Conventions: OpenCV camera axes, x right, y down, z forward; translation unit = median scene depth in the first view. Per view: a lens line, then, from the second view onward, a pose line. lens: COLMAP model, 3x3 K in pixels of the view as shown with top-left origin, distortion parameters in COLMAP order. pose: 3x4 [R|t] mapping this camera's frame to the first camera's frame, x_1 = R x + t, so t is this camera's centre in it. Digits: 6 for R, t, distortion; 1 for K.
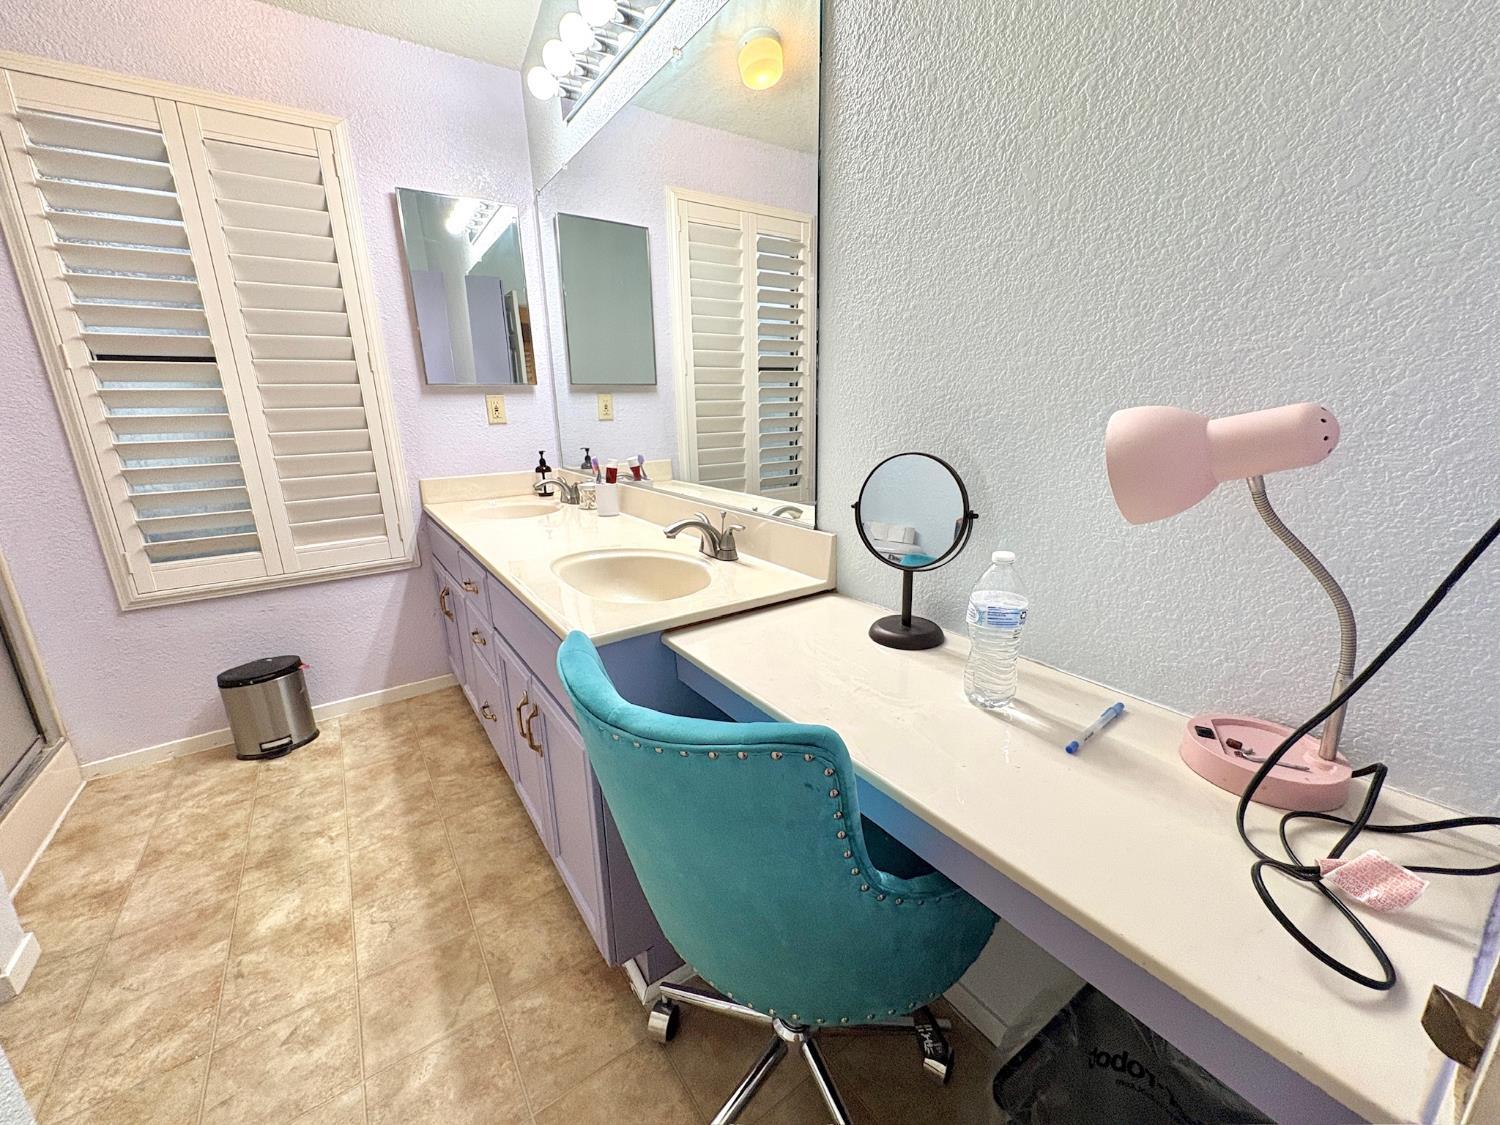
lens RADIAL K [[597.3, 0, 750.3], [0, 597.3, 563.6], [0, 0, 1]] dist [0.002468, -0.000536]
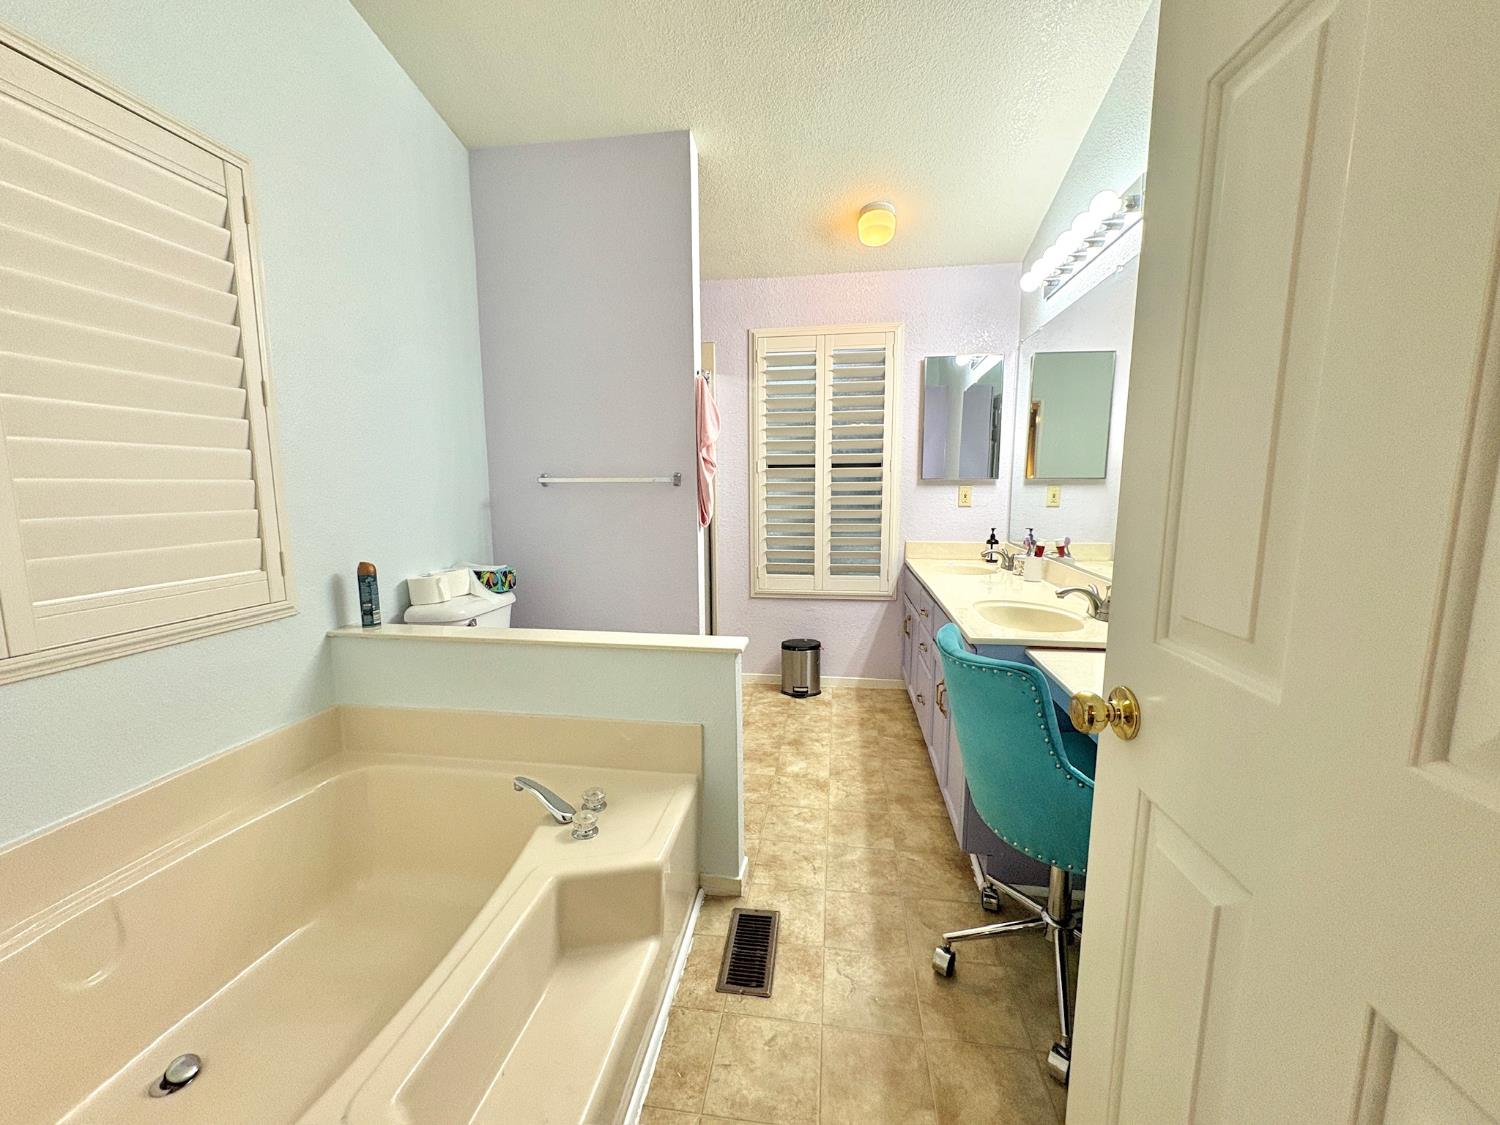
lens RADIAL K [[597.3, 0, 746.9], [0, 597.3, 560.6], [0, 0, 1]] dist [0.002468, -0.000536]
pose [[0.722337, 0.107362, -0.683156, 0.202906], [-0.187321, 0.981320, -0.043844, 0.050575], [0.665688, 0.159639, 0.728955, -0.380384]]
